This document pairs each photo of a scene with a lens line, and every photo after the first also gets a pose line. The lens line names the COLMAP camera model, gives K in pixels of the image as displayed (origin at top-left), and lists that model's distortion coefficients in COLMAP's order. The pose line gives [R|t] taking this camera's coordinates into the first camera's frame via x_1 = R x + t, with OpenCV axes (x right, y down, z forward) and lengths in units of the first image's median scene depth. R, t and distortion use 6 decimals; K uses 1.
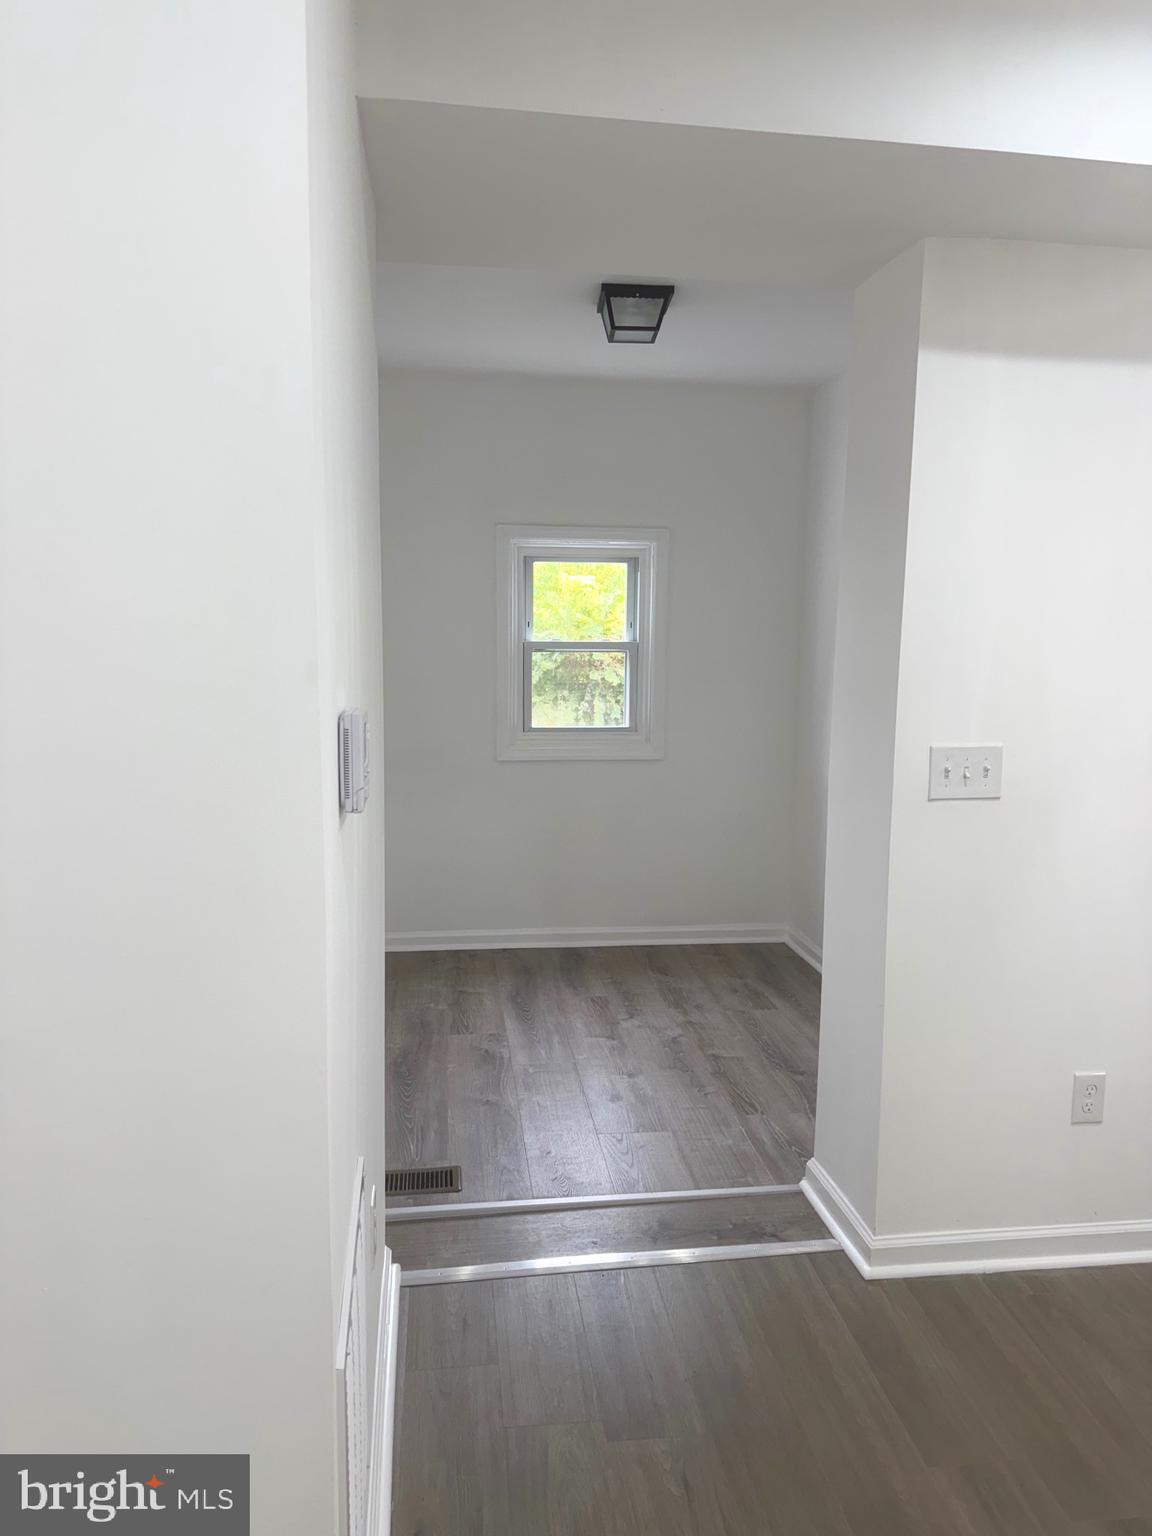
lens RADIAL K [[1070.6, 0, 576.0], [0, 1070.6, 768.0], [0, 0, 1]] dist [0.061221, -0.112947]
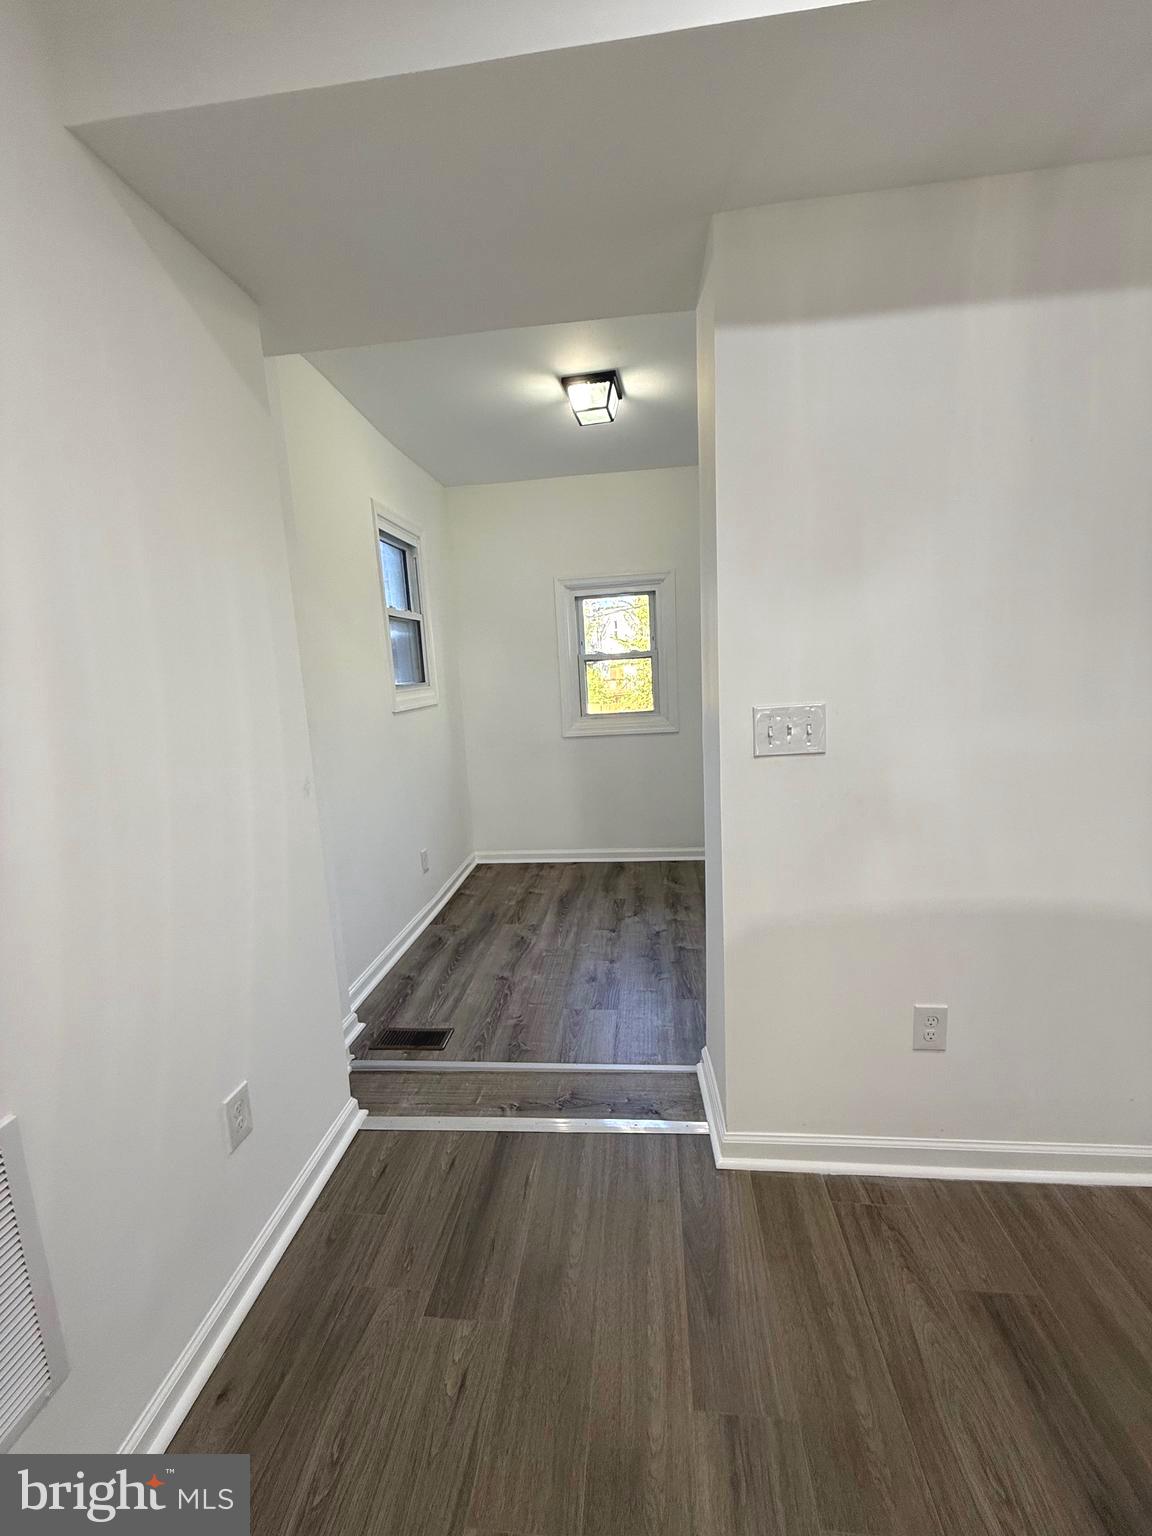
lens RADIAL K [[618.9, 0, 574.7], [0, 618.9, 769.7], [0, 0, 1]] dist [0.001554, 0.000177]
pose [[0.969855, -0.024678, -0.242432, 0.180523], [0.035185, 0.998615, 0.039107, 0.006888], [0.241131, -0.046458, 0.969380, 0.204717]]
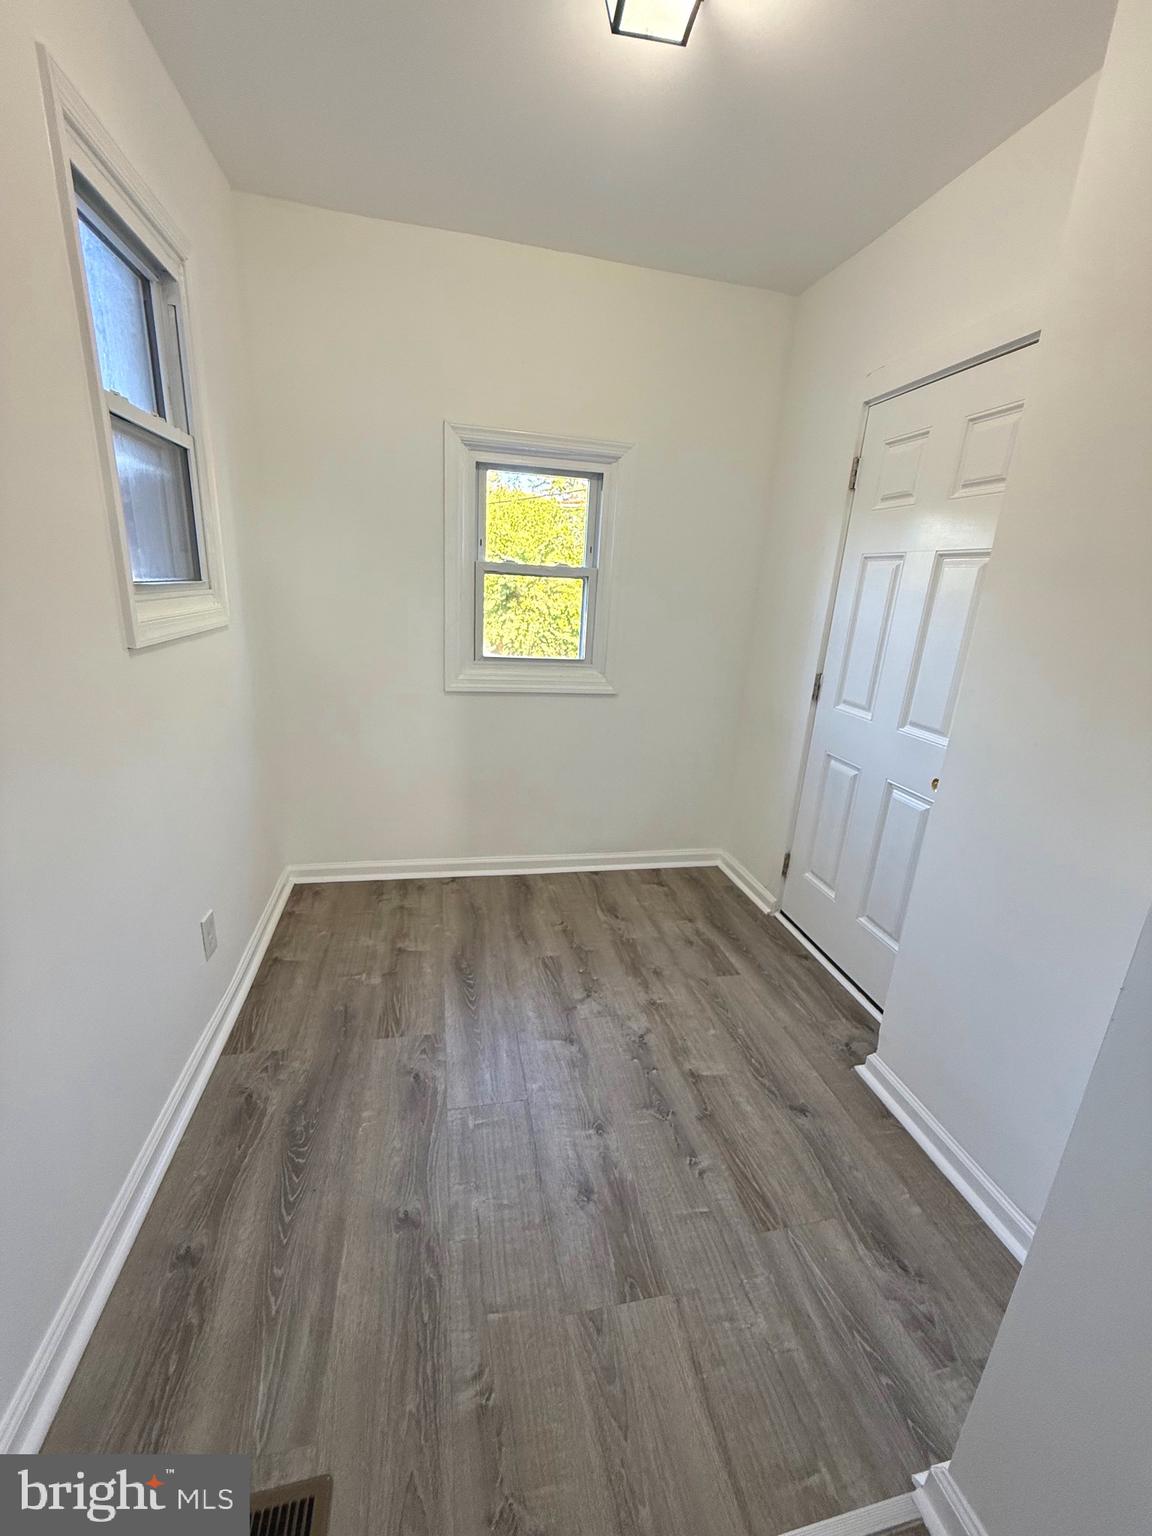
lens RADIAL K [[613.9, 0, 575.3], [0, 613.9, 767.9], [0, 0, 1]] dist [-0.002577, -0.000072]
pose [[0.994995, 0.020126, 0.097882, -0.013757], [-0.036527, 0.984977, 0.168778, -0.042868], [-0.093014, -0.171509, 0.980782, 0.540771]]
